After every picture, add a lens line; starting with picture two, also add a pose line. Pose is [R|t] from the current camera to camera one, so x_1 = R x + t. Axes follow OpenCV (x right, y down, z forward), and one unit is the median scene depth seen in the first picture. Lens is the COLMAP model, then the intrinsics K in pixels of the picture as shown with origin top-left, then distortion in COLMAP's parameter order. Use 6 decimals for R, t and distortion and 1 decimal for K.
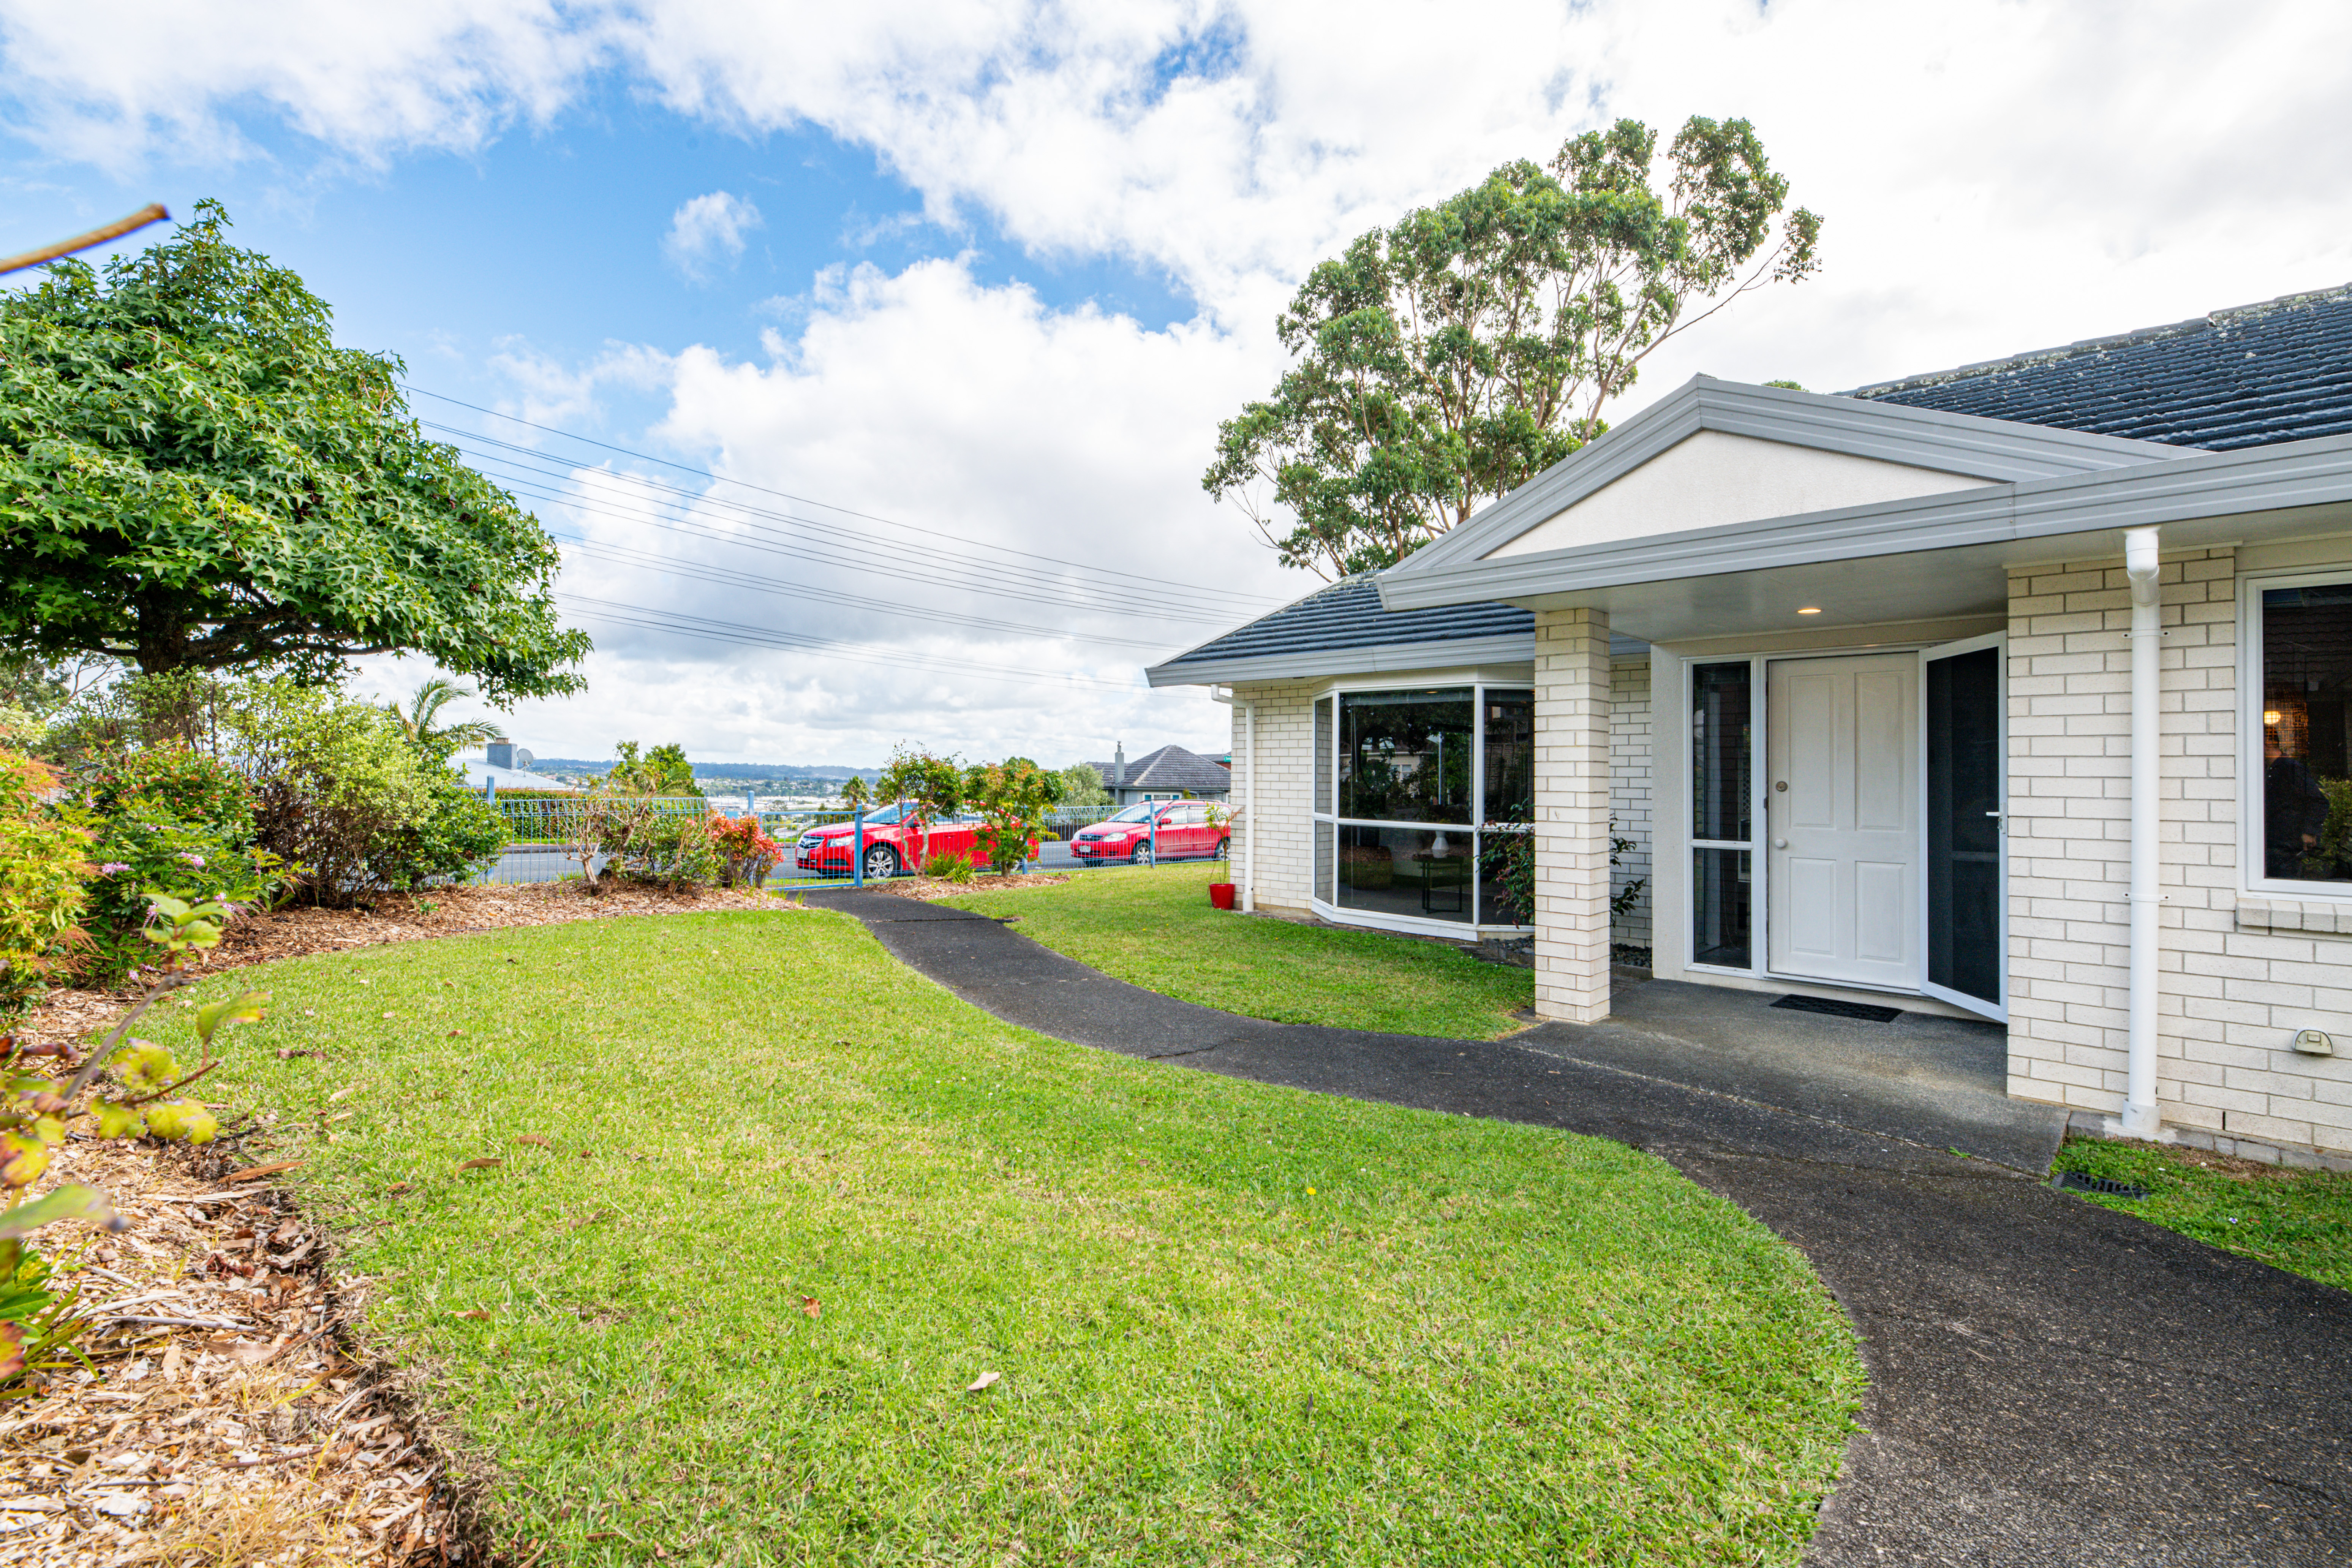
lens RADIAL K [[1066.4, 0, 1175.3], [0, 1066.4, 768.6], [0, 0, 1]] dist [-0.000977, -0.000558]
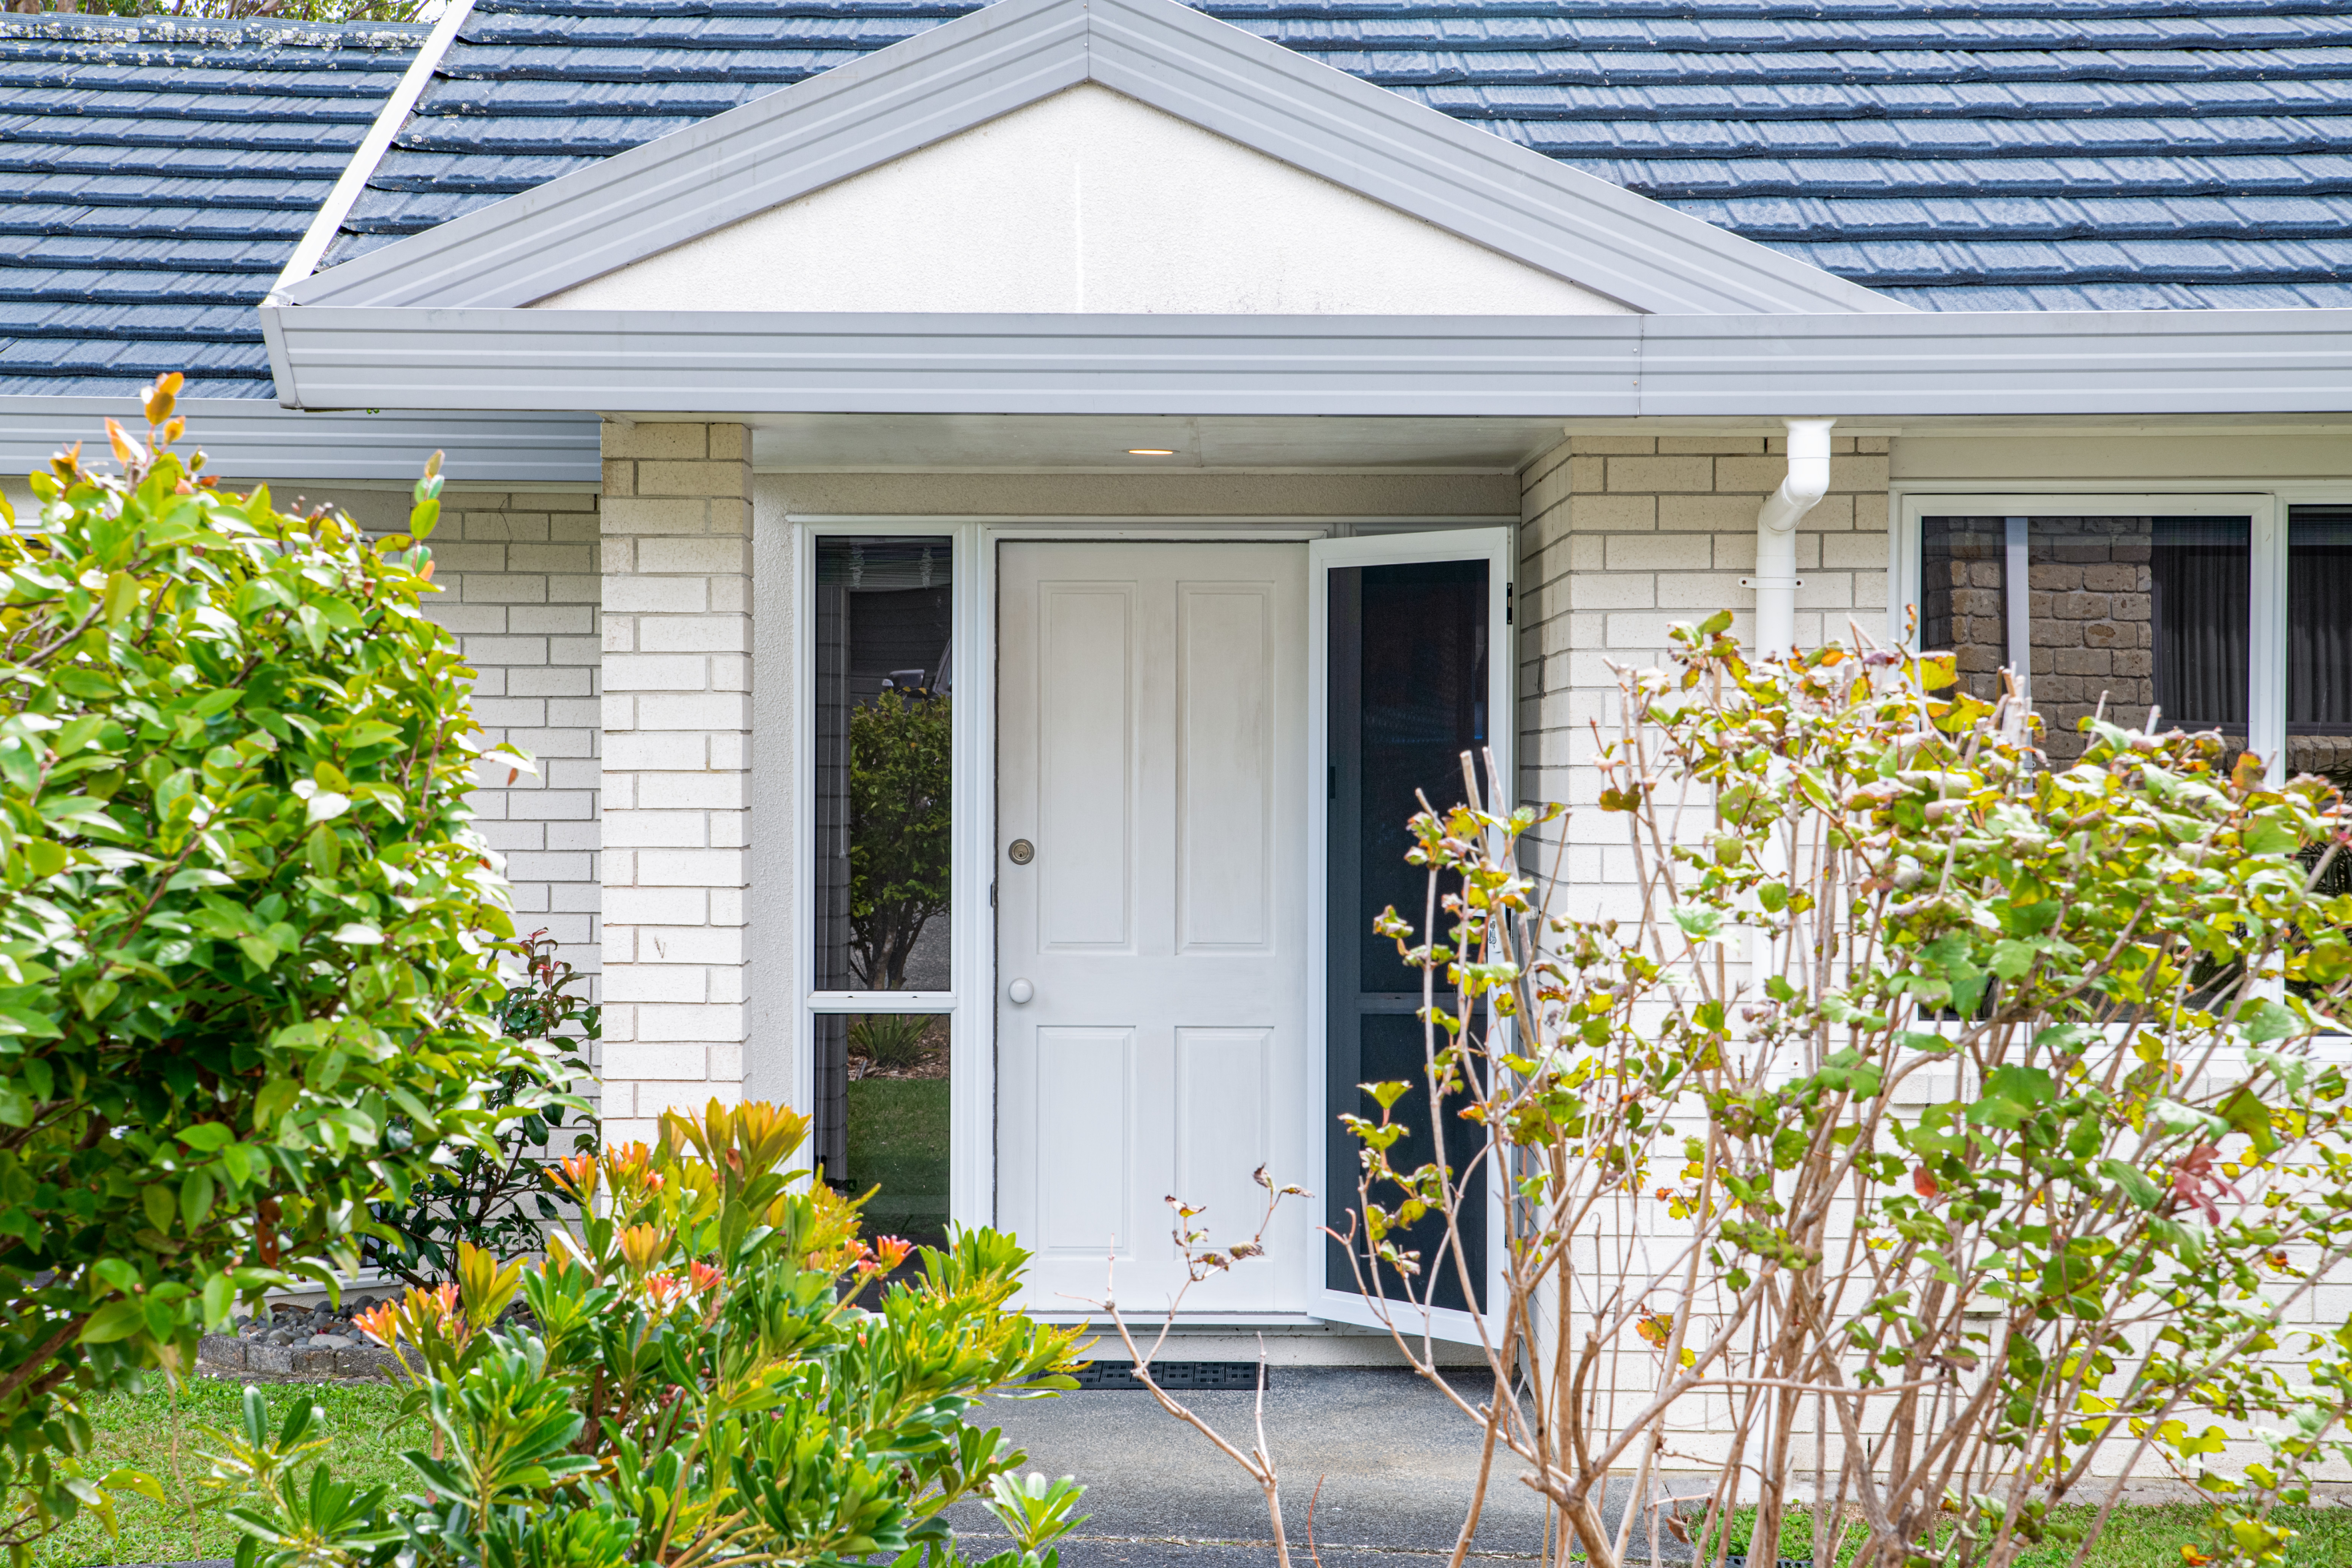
lens RADIAL K [[5095.1, 0, 1176.4], [0, 5095.1, 783.1], [0, 0, 1]] dist [-0.000748, 0.000000]
pose [[0.715937, -0.015577, 0.697991, -0.816699], [-0.004606, 0.999624, 0.027033, -0.068477], [-0.698150, -0.022568, 0.715596, -0.470486]]
